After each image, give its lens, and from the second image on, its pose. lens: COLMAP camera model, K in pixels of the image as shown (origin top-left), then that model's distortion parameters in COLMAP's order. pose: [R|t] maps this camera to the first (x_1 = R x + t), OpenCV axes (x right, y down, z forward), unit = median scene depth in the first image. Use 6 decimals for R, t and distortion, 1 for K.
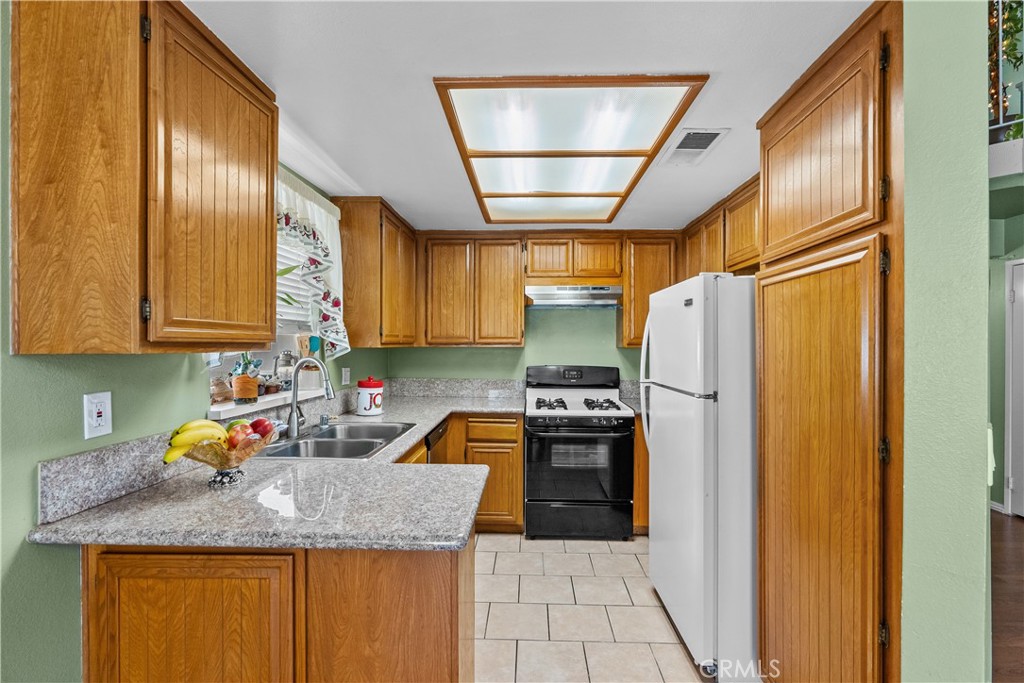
lens RADIAL K [[465.9, 0, 516.9], [0, 465.9, 347.6], [0, 0, 1]] dist [-0.012376, 0.004884]
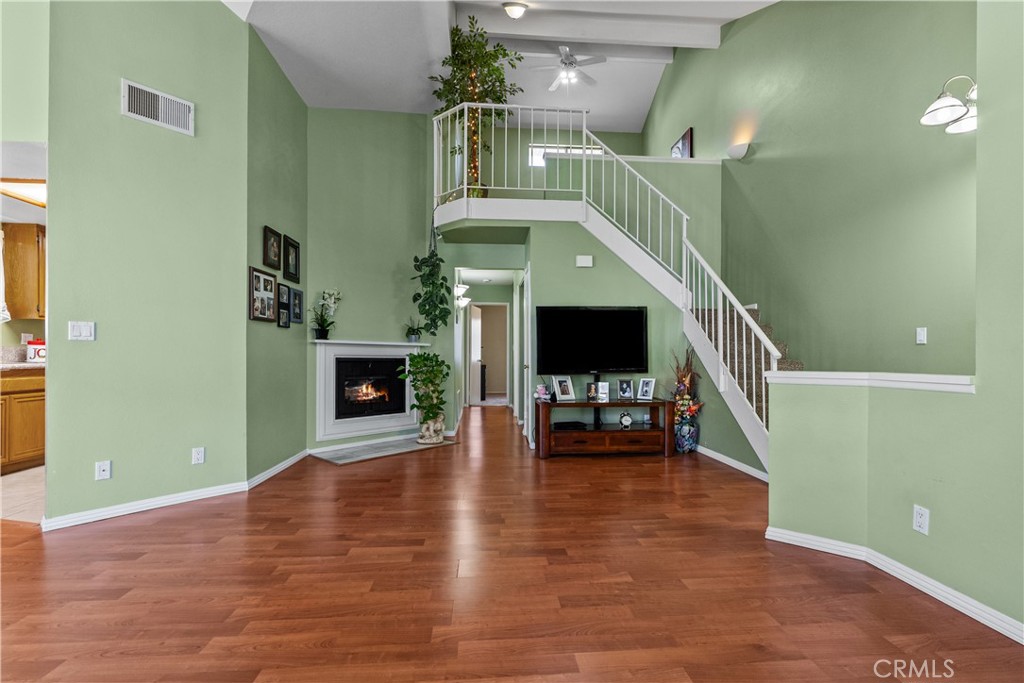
lens RADIAL K [[465.9, 0, 514.6], [0, 465.9, 351.9], [0, 0, 1]] dist [-0.012376, 0.004884]
pose [[0.994493, 0.000301, 0.104804, 1.002467], [0.000906, 0.999934, -0.011467, 0.114870], [-0.104801, 0.011499, 0.994427, -0.638916]]
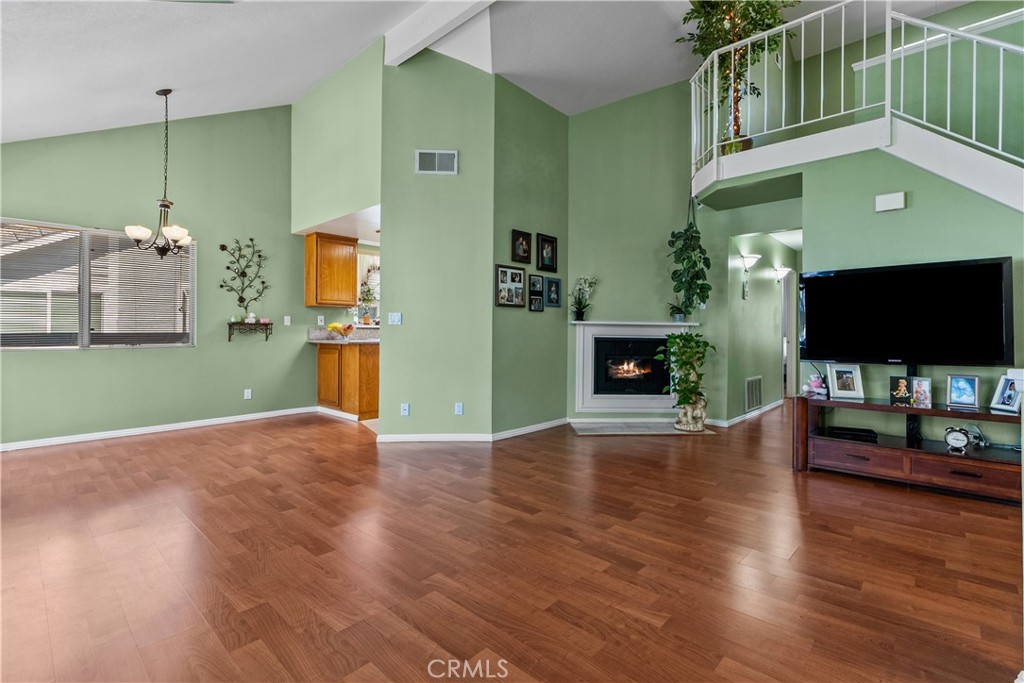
lens RADIAL K [[465.9, 0, 517.3], [0, 465.9, 326.0], [0, 0, 1]] dist [-0.012376, 0.004884]
pose [[0.760000, -0.007815, -0.649876, 1.443205], [-0.007217, 0.999765, -0.020462, 0.112157], [0.649883, 0.020241, 0.759765, -0.497939]]
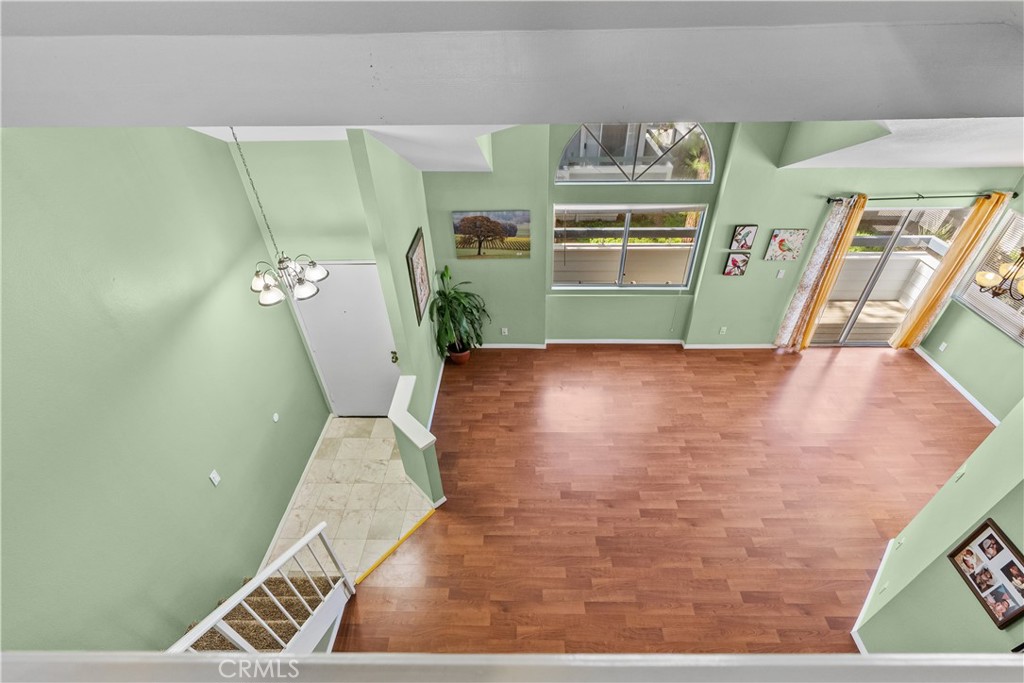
lens RADIAL K [[465.9, 0, 518.5], [0, 465.9, 344.9], [0, 0, 1]] dist [-0.012376, 0.004884]
pose [[-0.999774, 0.020480, -0.005616, 1.289031], [0.012613, 0.785407, 0.618851, -0.817269], [0.017085, 0.618641, -0.785488, 0.921532]]
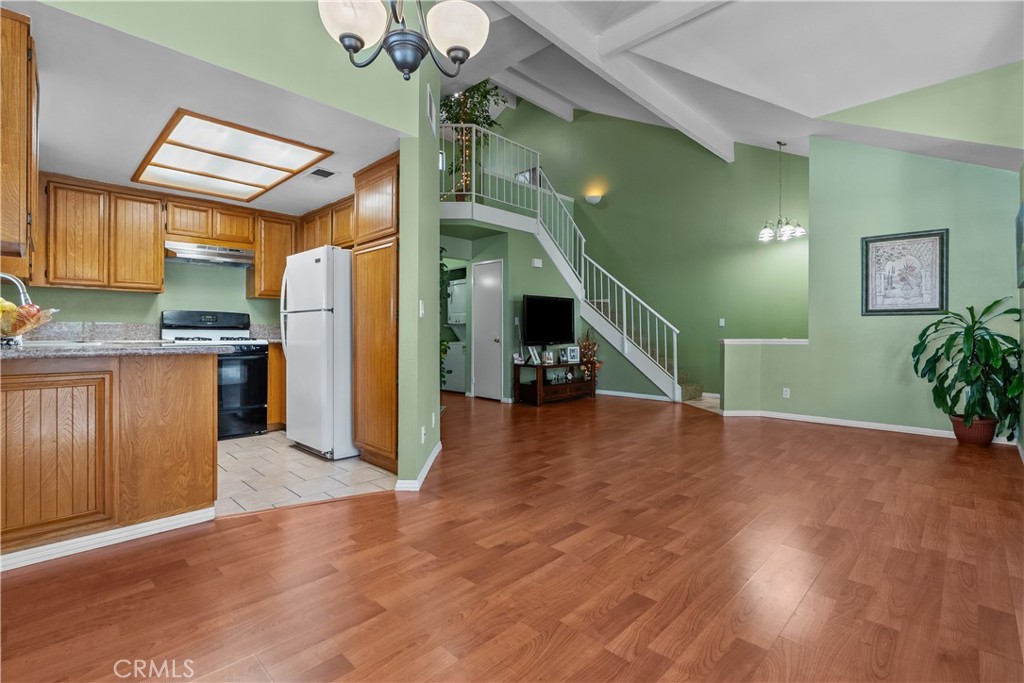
lens RADIAL K [[465.9, 0, 510.9], [0, 465.9, 333.7], [0, 0, 1]] dist [-0.012376, 0.004884]
pose [[0.678276, -0.003040, 0.734801, -0.278426], [0.002615, 0.999995, 0.001723, 0.114742], [-0.734802, 0.000752, 0.678281, -0.484377]]
